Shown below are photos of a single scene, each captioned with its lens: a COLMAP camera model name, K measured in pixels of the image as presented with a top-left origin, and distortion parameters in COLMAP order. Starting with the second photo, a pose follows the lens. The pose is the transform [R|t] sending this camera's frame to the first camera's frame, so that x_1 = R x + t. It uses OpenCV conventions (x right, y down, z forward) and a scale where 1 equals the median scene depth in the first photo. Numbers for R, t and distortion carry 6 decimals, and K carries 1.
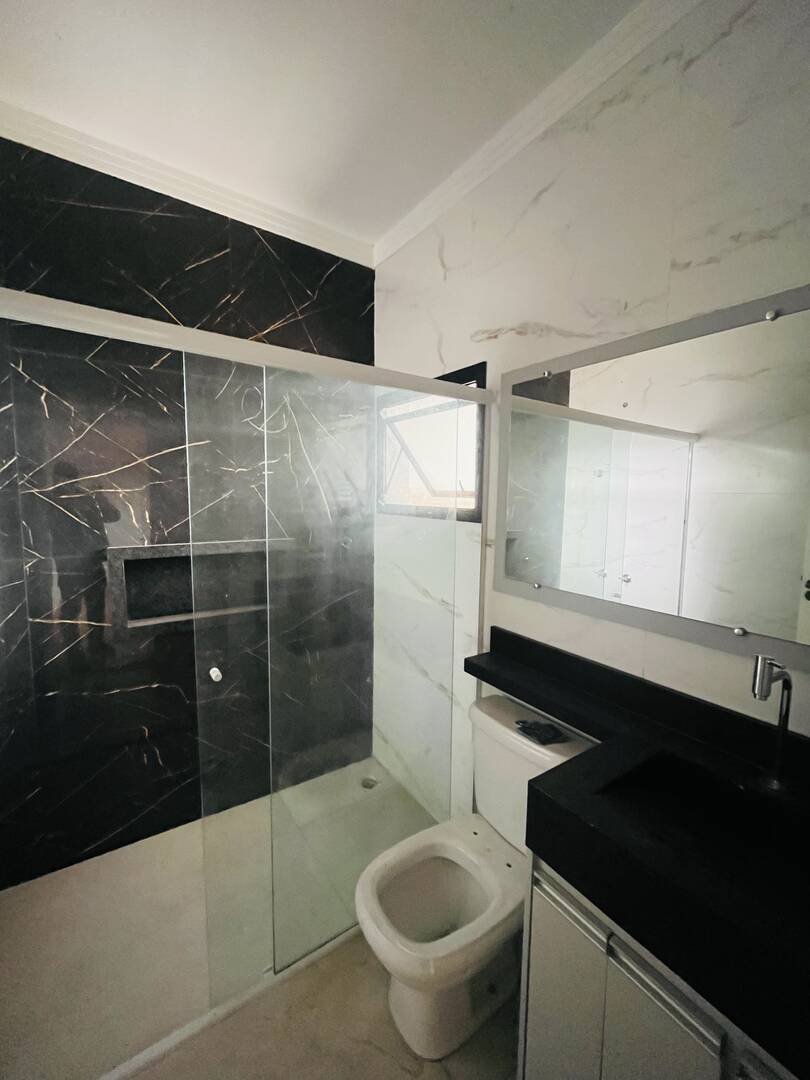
lens RADIAL K [[438.3, 0, 407.6], [0, 438.3, 537.6], [0, 0, 1]] dist [-0.005839, -0.000199]
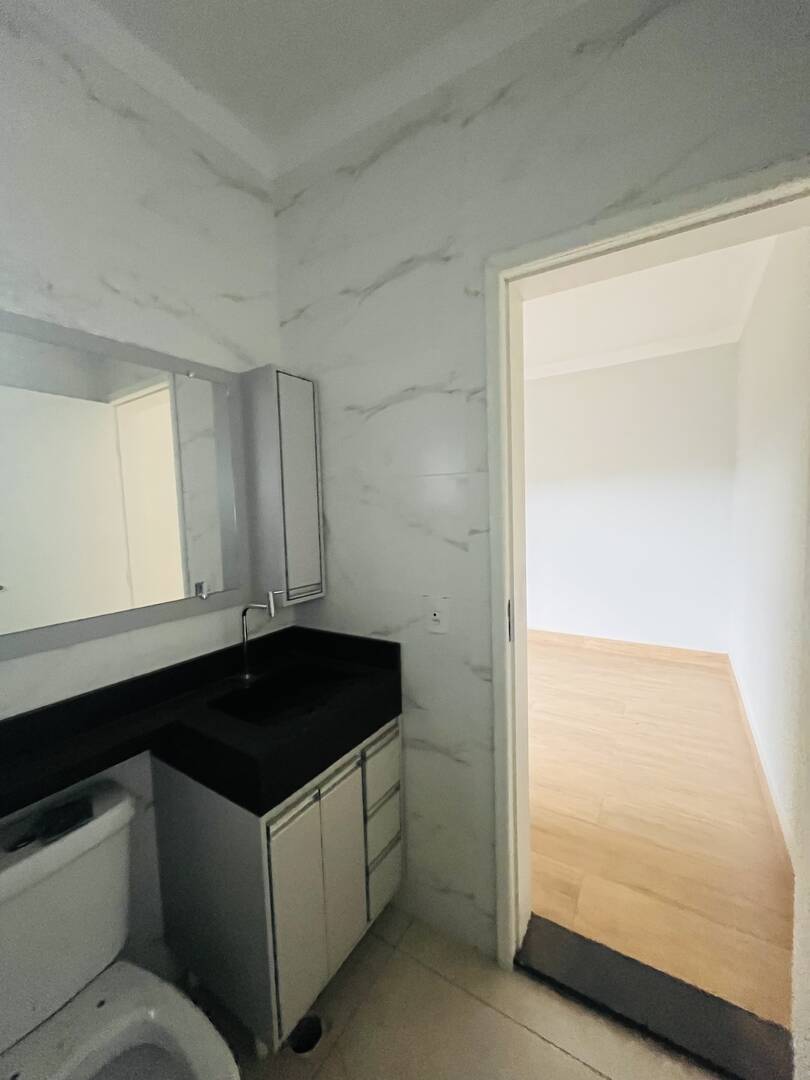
lens RADIAL K [[438.3, 0, 407.6], [0, 438.3, 537.6], [0, 0, 1]] dist [-0.005839, -0.000199]
pose [[-0.399853, -0.082493, 0.912860, -0.739889], [0.106800, 0.984964, 0.135789, -0.084993], [-0.910336, 0.151790, -0.385030, 0.882385]]
